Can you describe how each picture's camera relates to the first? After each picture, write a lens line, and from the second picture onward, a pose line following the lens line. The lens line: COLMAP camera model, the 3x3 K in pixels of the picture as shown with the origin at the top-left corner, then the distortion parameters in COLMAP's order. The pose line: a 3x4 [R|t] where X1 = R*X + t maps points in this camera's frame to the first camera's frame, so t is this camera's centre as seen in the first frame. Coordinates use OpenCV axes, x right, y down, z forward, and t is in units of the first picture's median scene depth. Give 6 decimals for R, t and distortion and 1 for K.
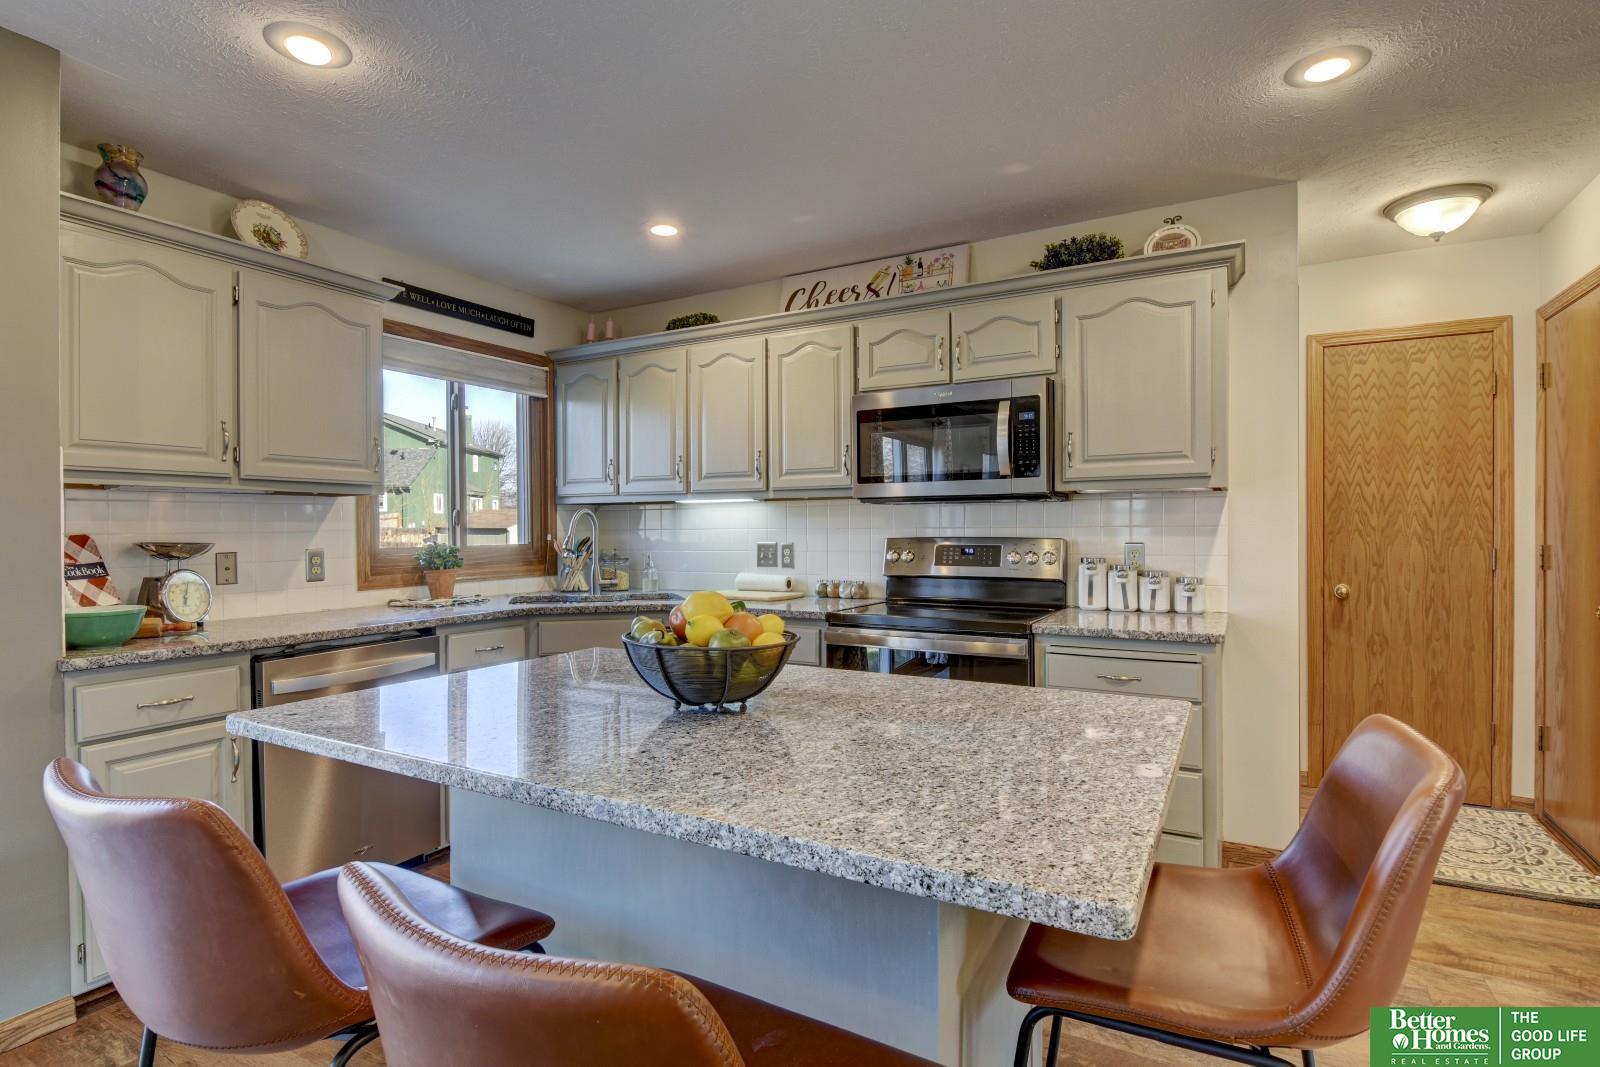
lens RADIAL K [[789.8, 0, 789.4], [0, 789.8, 532.1], [0, 0, 1]] dist [0.001682, -0.000150]
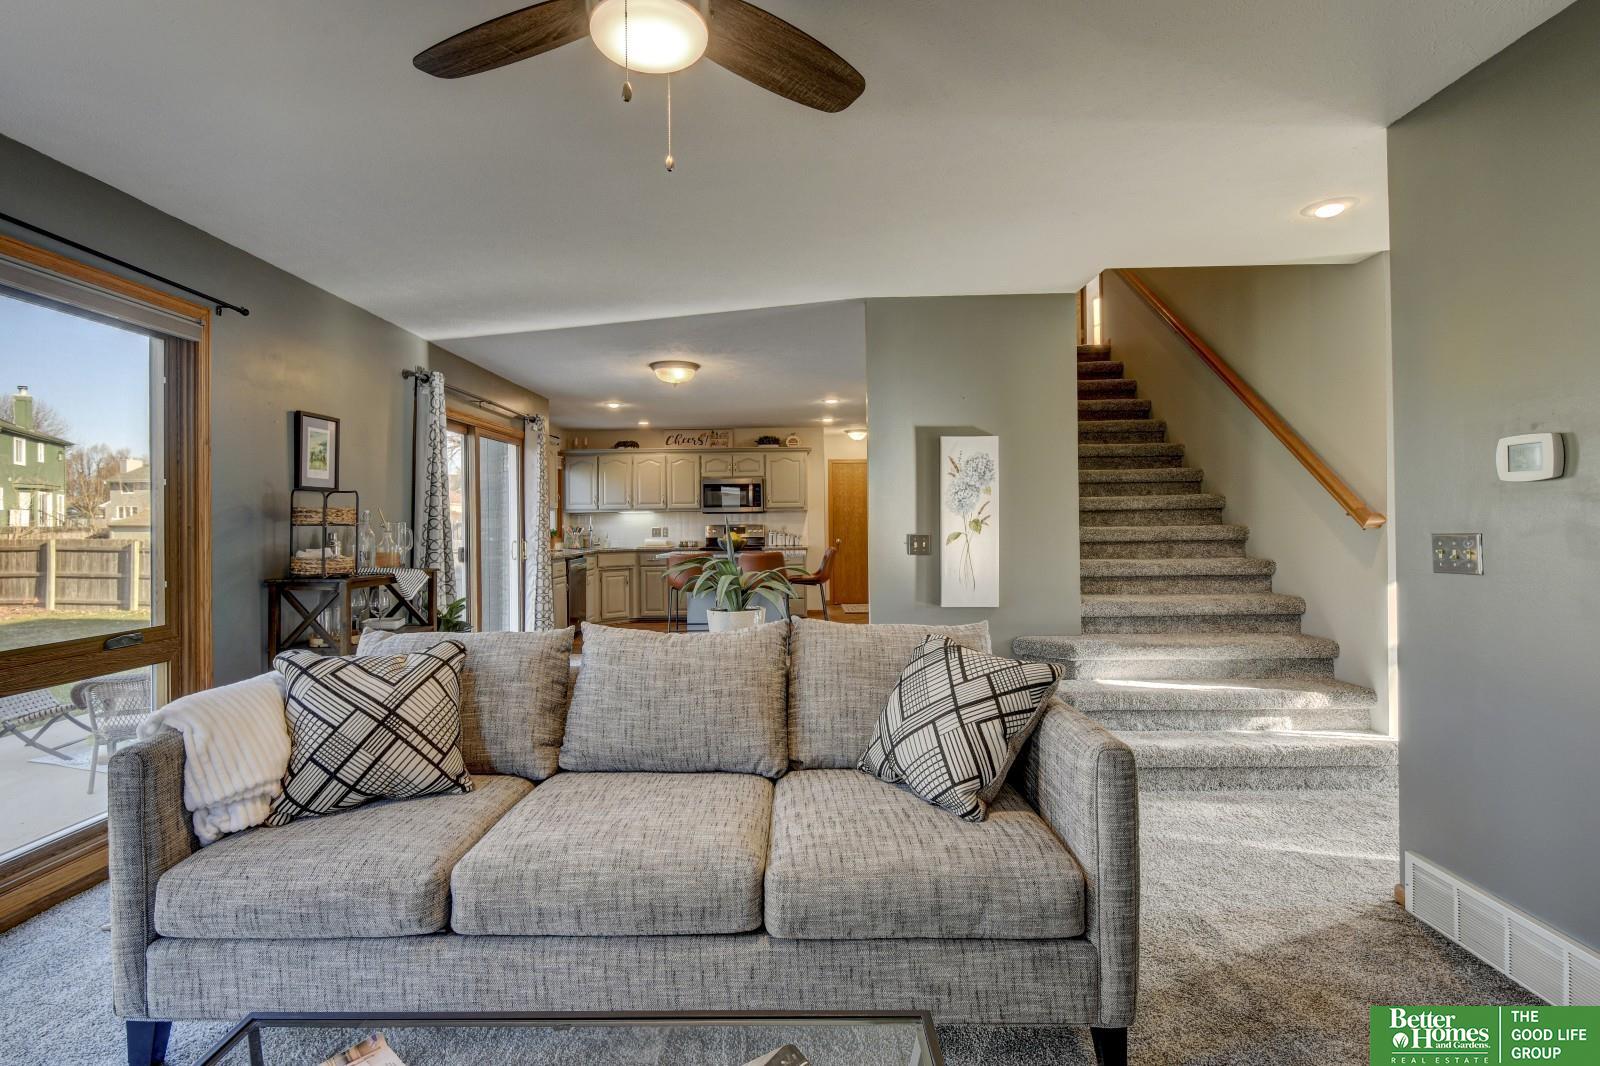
lens RADIAL K [[732.7, 0, 796.5], [0, 732.7, 524.8], [0, 0, 1]] dist [0.021726, 0.000163]
pose [[0.871850, -0.006074, 0.489736, -0.980577], [0.008098, 0.999965, -0.002015, 0.015105], [-0.489706, 0.005722, 0.871869, -1.644643]]
